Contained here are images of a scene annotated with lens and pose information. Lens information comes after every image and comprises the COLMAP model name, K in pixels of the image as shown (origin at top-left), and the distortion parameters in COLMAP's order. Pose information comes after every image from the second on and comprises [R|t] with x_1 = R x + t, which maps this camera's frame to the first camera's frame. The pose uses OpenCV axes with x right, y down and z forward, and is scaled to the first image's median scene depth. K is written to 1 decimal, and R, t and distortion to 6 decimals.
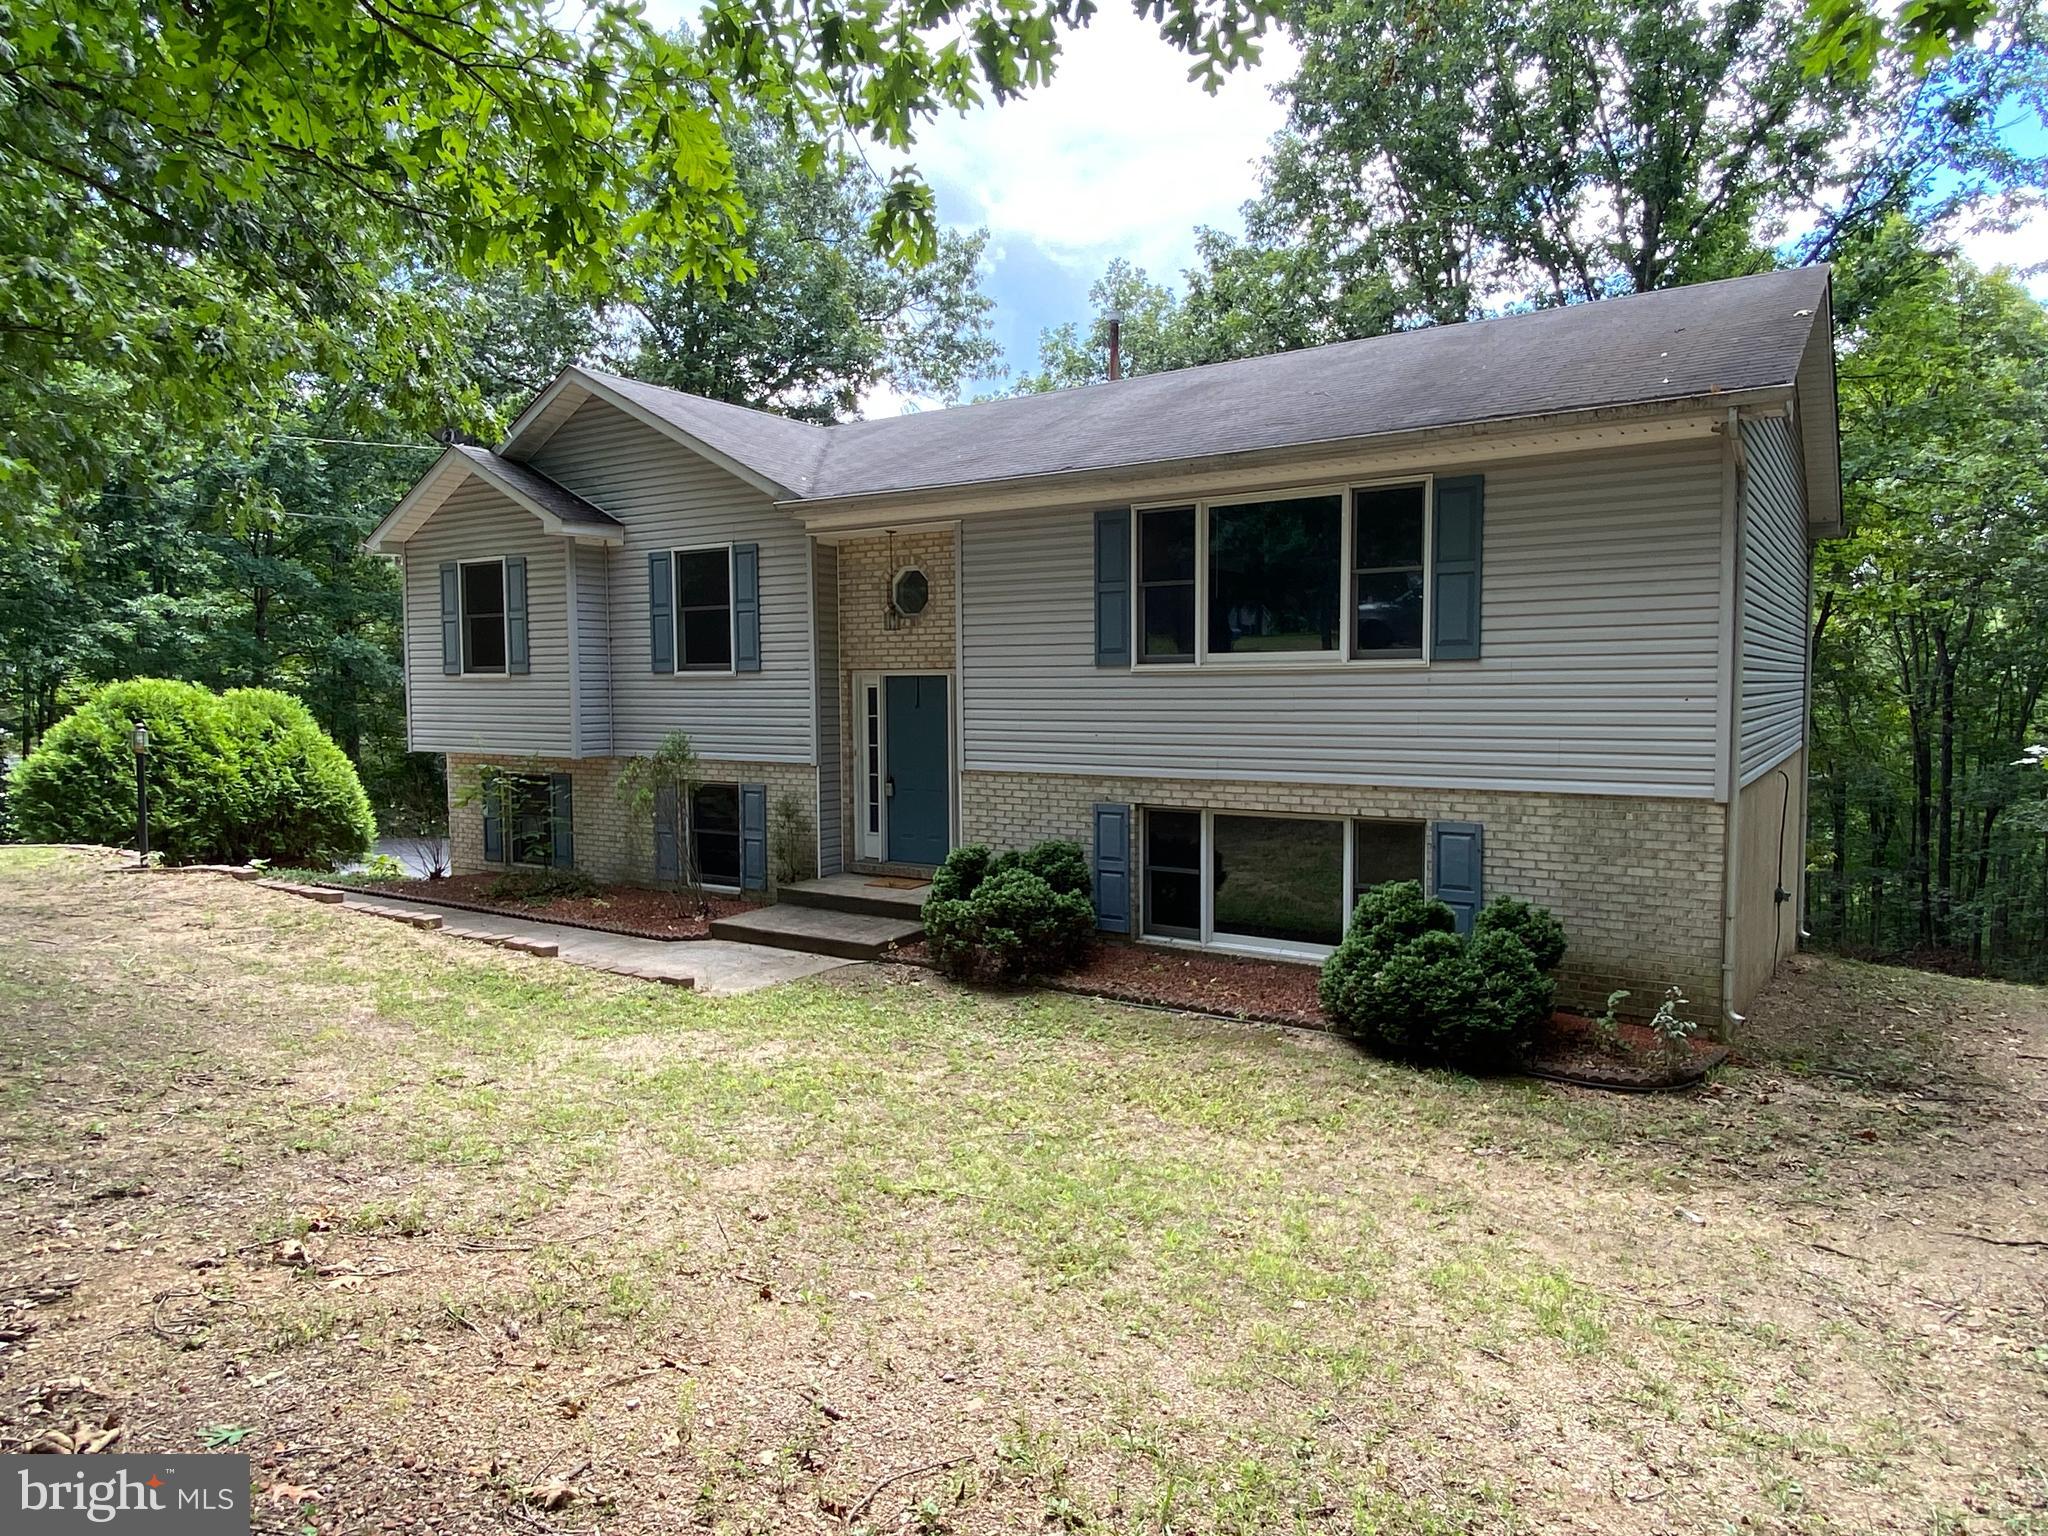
lens RADIAL K [[1299.7, 0, 1024.0], [0, 1299.7, 768.0], [0, 0, 1]] dist [0.077214, -0.000048]
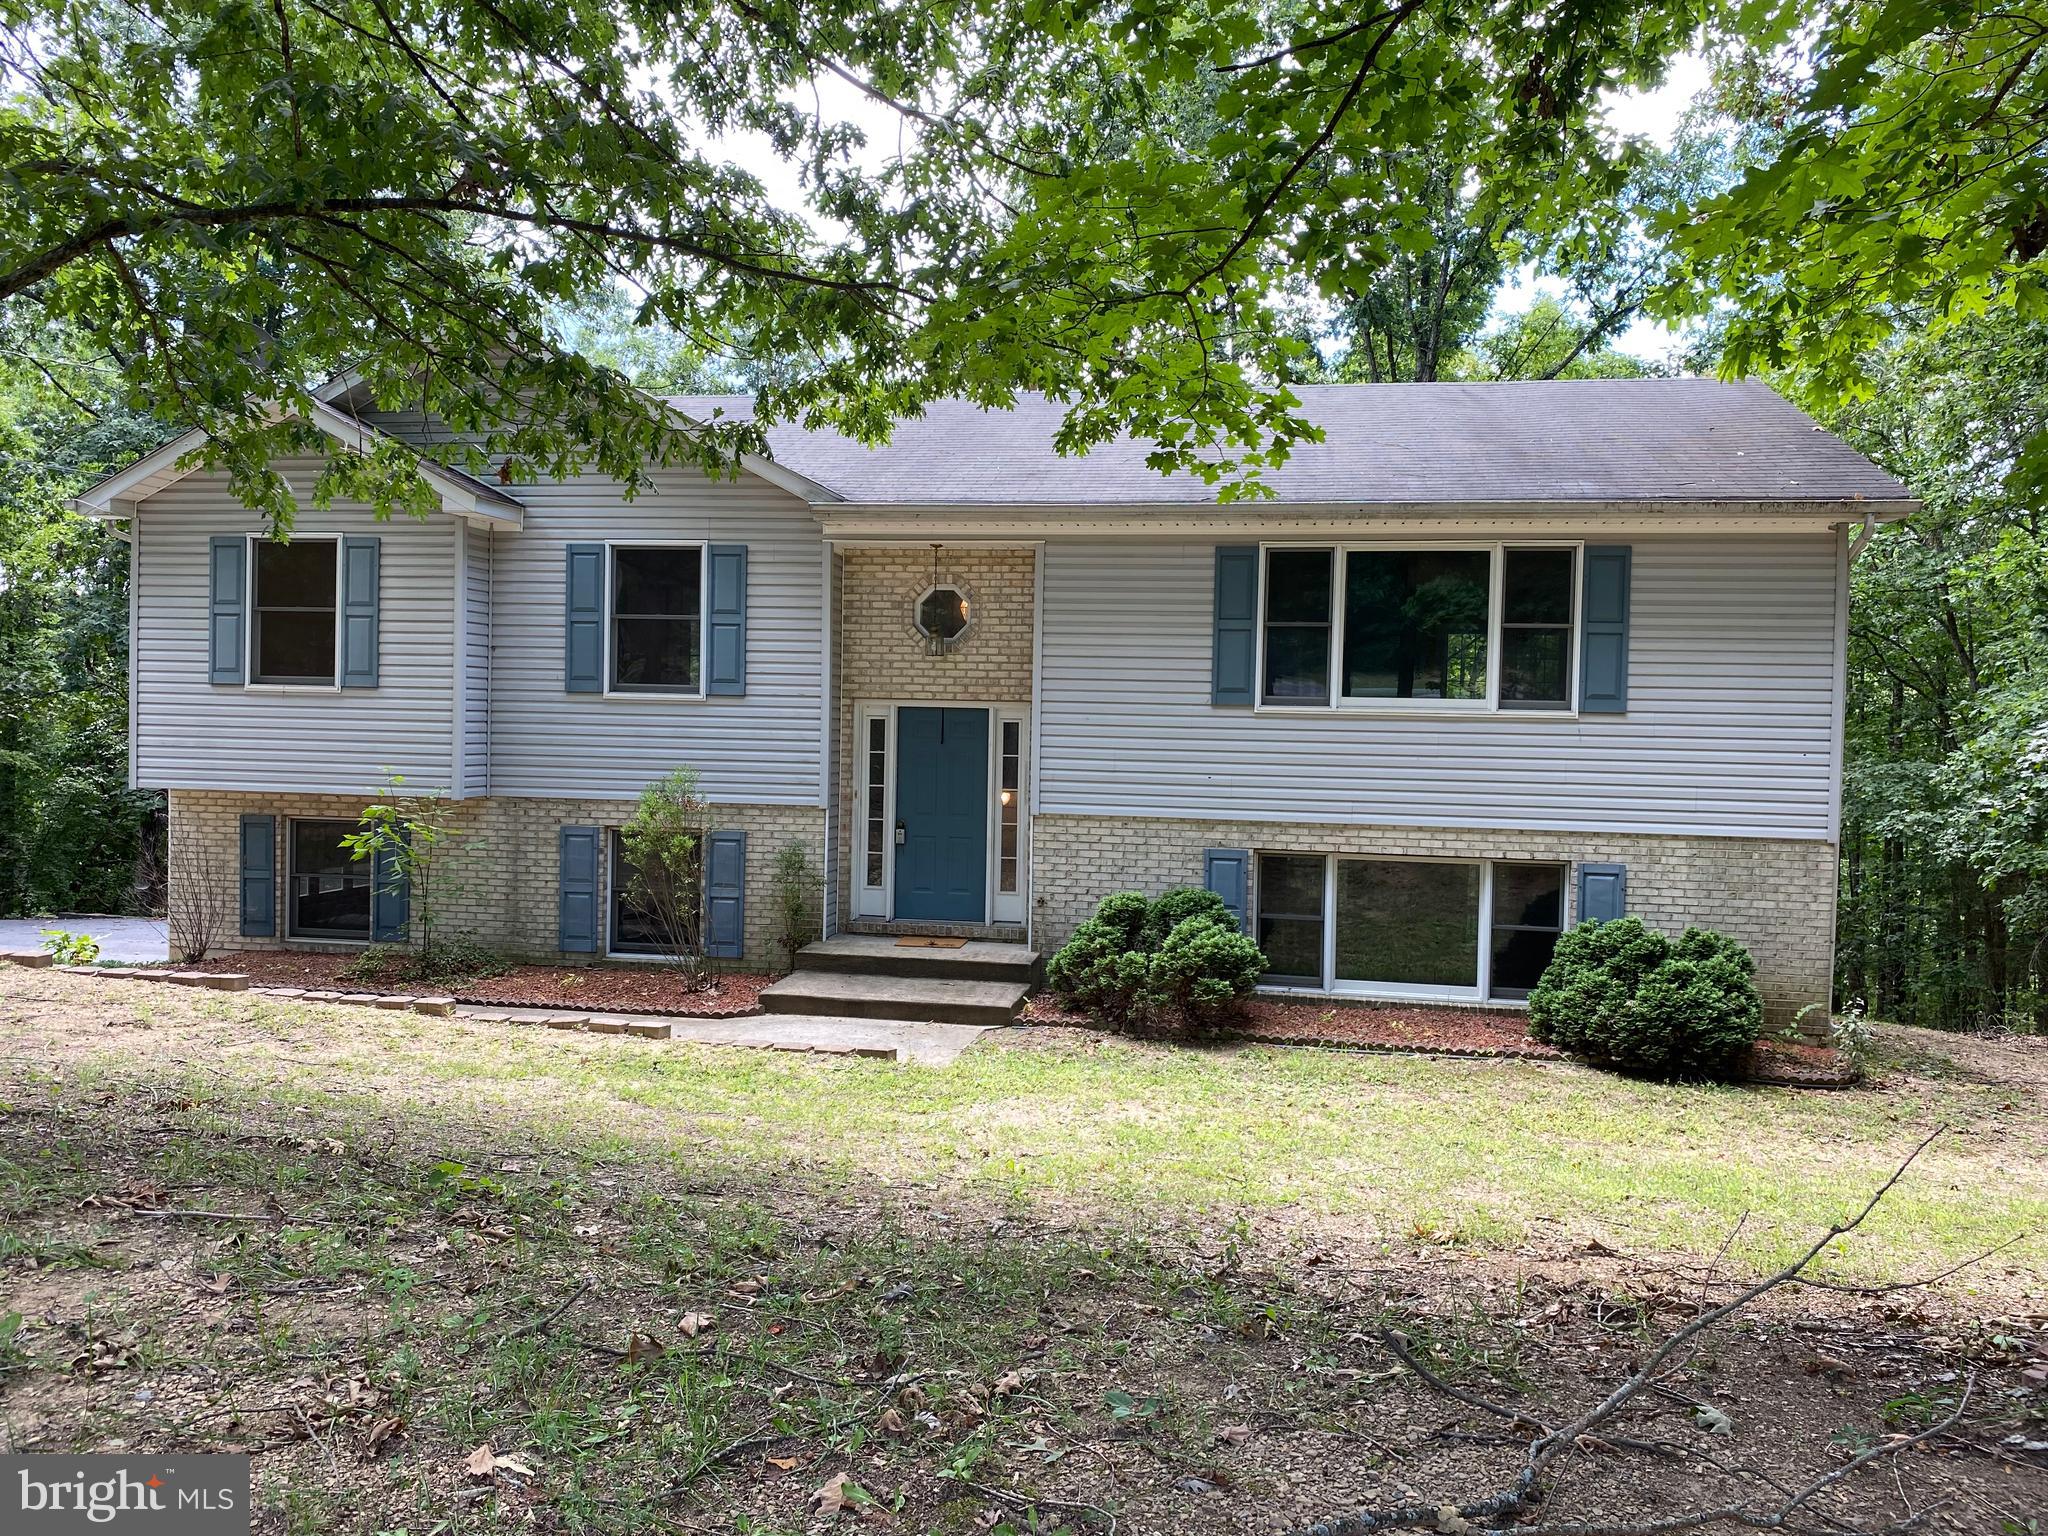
lens RADIAL K [[1613.5, 0, 1024.0], [0, 1613.5, 768.0], [0, 0, 1]] dist [0.107419, -0.196815]
pose [[0.915370, 0.014938, 0.402335, -0.568089], [-0.002429, 0.999498, -0.031583, 0.005784], [-0.402605, 0.027933, 0.914947, -0.032415]]
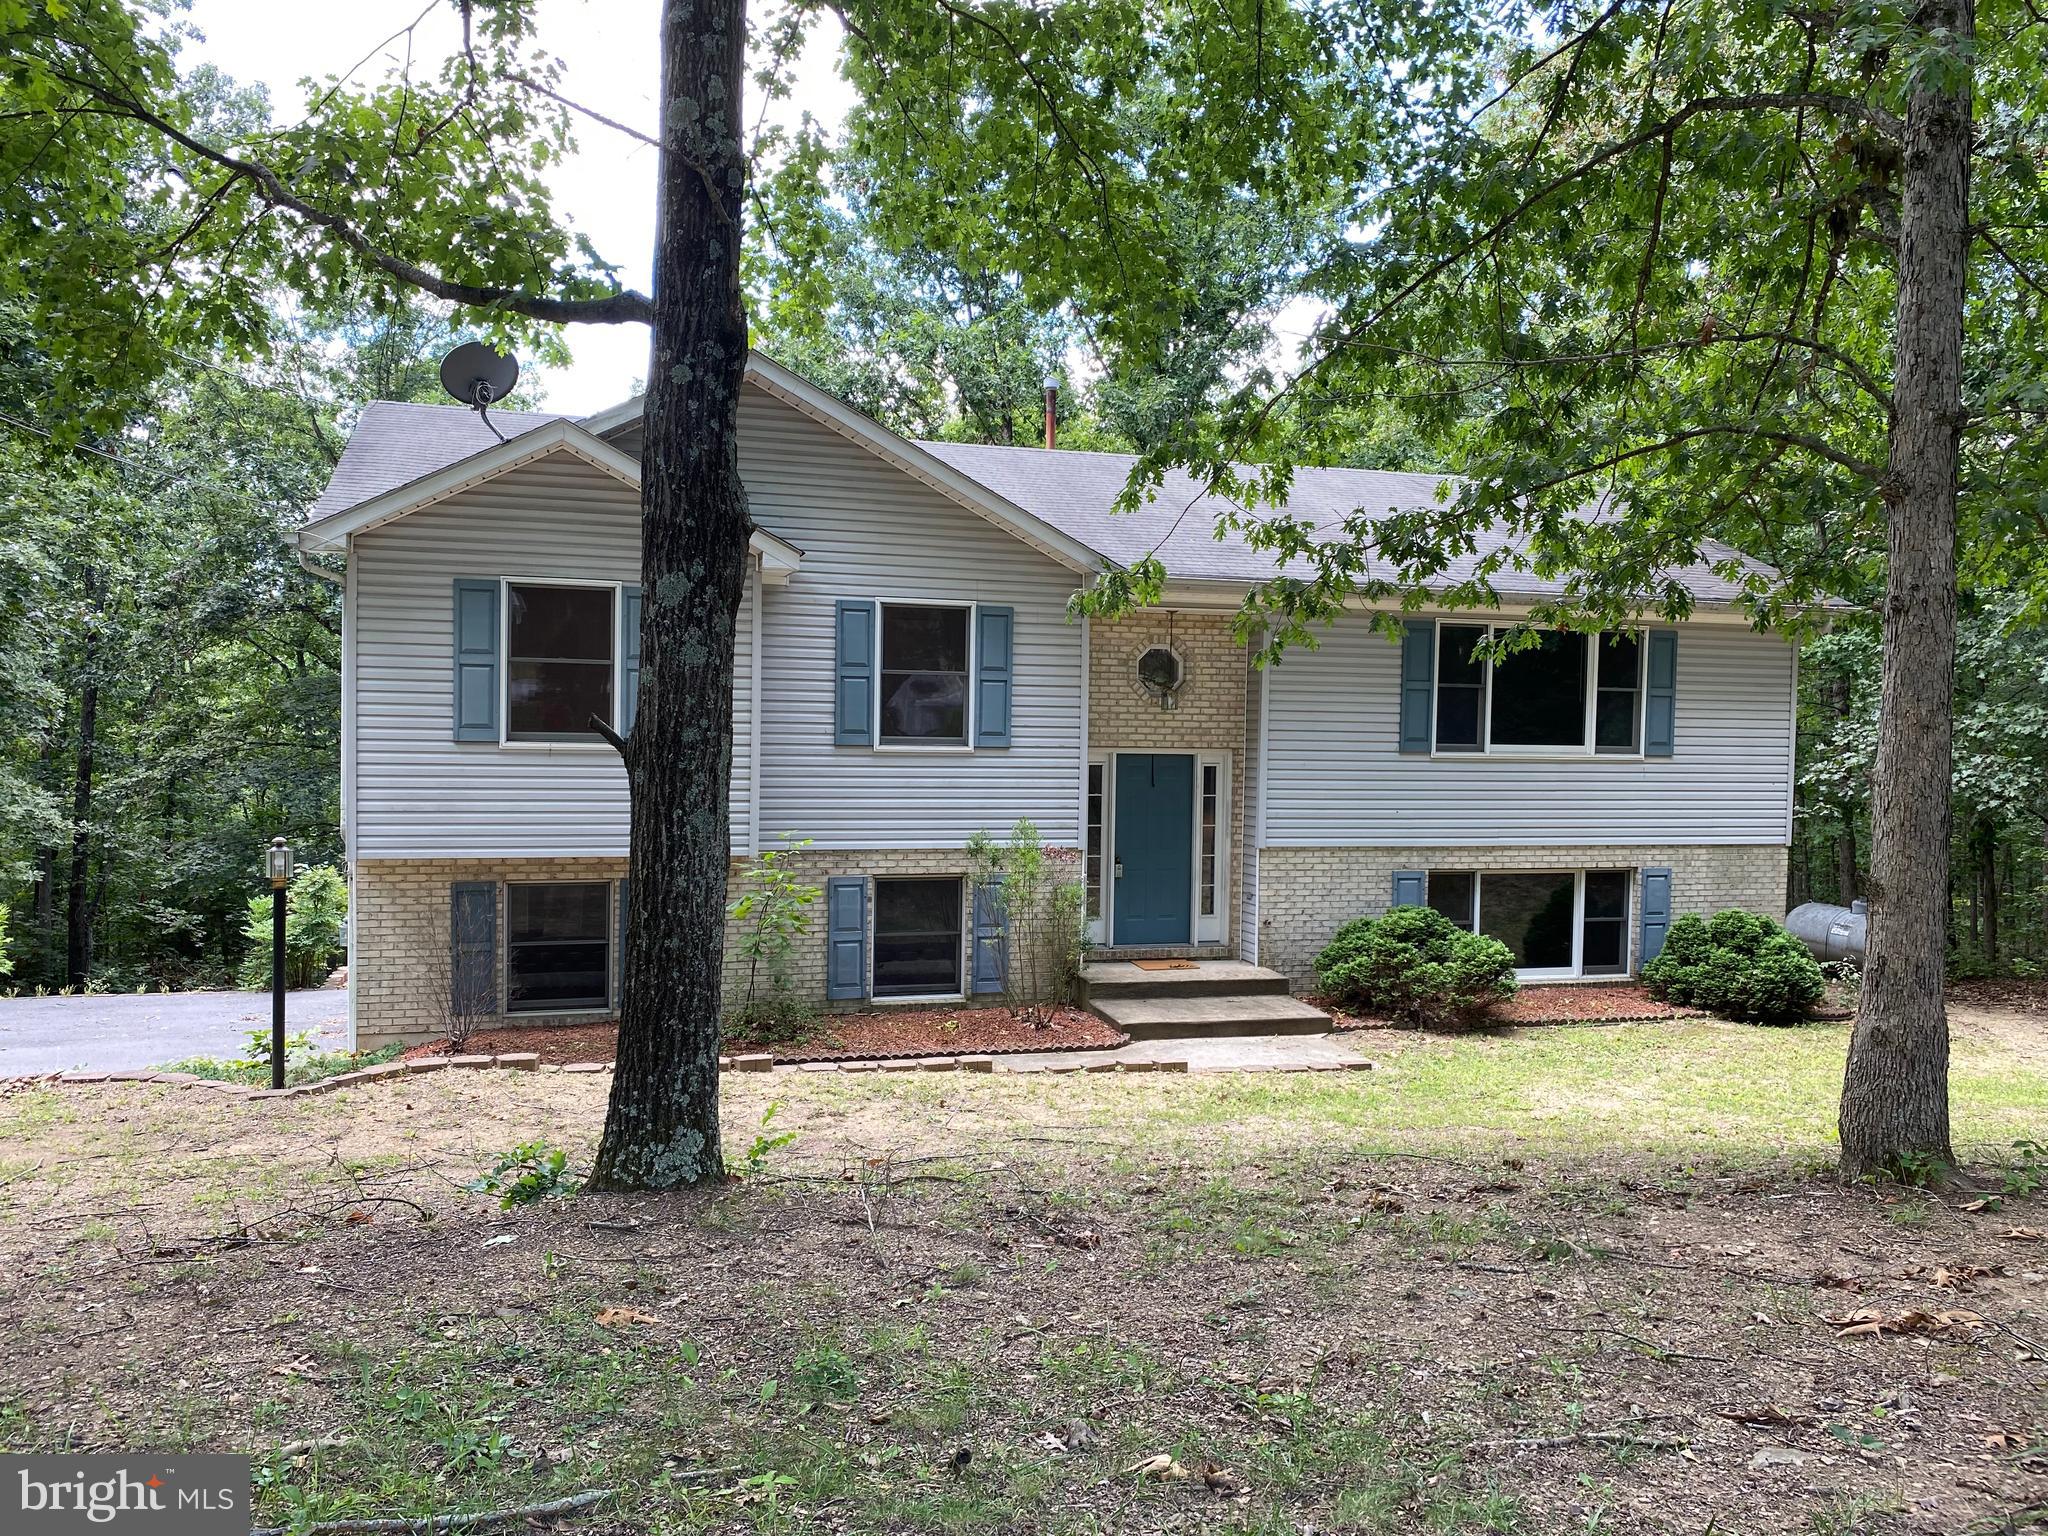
lens RADIAL K [[1613.5, 0, 1024.0], [0, 1613.5, 768.0], [0, 0, 1]] dist [0.107419, -0.196815]
pose [[0.621496, -0.007763, 0.783379, -1.328217], [0.027193, 0.999562, -0.011669, -0.058535], [-0.782945, 0.028555, 0.621435, 0.376767]]
